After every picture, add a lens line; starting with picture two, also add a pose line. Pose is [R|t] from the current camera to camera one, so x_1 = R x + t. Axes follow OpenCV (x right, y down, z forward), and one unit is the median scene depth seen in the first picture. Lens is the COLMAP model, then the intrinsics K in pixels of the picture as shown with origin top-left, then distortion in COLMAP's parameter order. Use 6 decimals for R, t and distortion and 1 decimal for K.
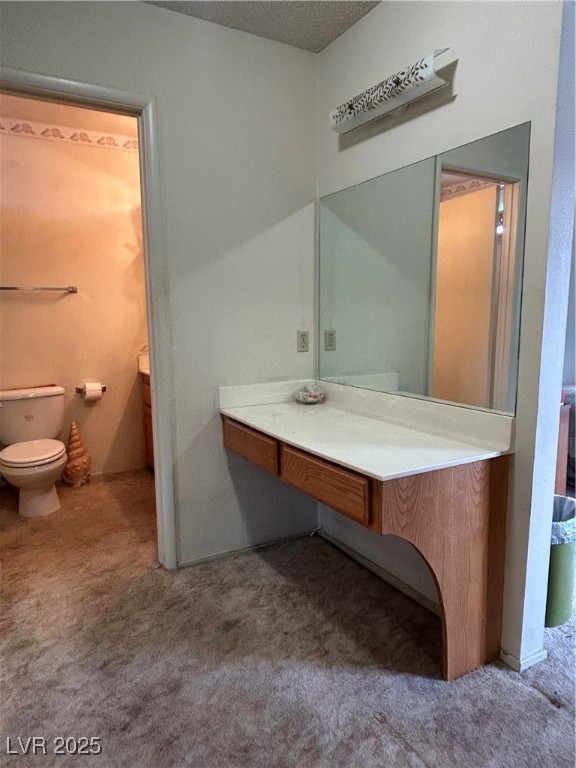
lens RADIAL K [[499.8, 0, 287.9], [0, 499.8, 385.1], [0, 0, 1]] dist [0.005424, 0.000930]
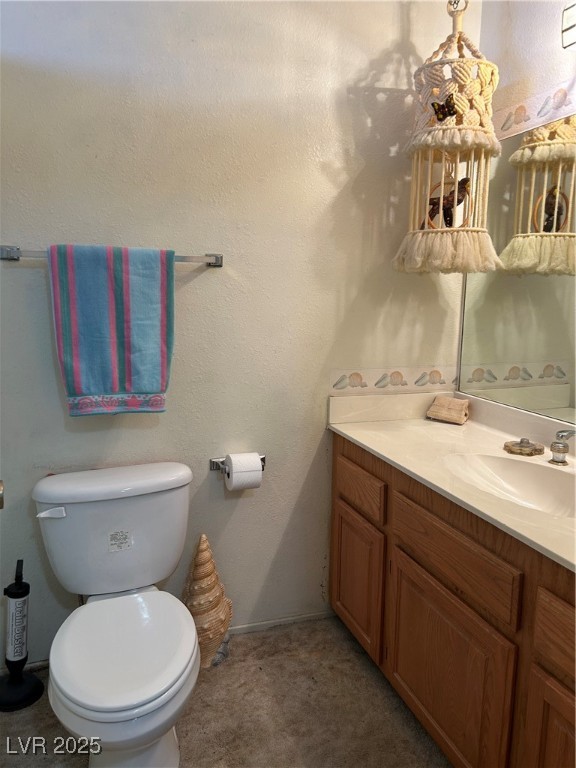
lens RADIAL K [[576.1, 0, 286.5], [0, 576.1, 385.0], [0, 0, 1]] dist [0.069445, -0.002966]
pose [[0.982602, 0.038774, -0.181630, -0.252378], [-0.039631, 0.999214, -0.001090, -0.072248], [0.181445, 0.008269, 0.983366, 0.460340]]
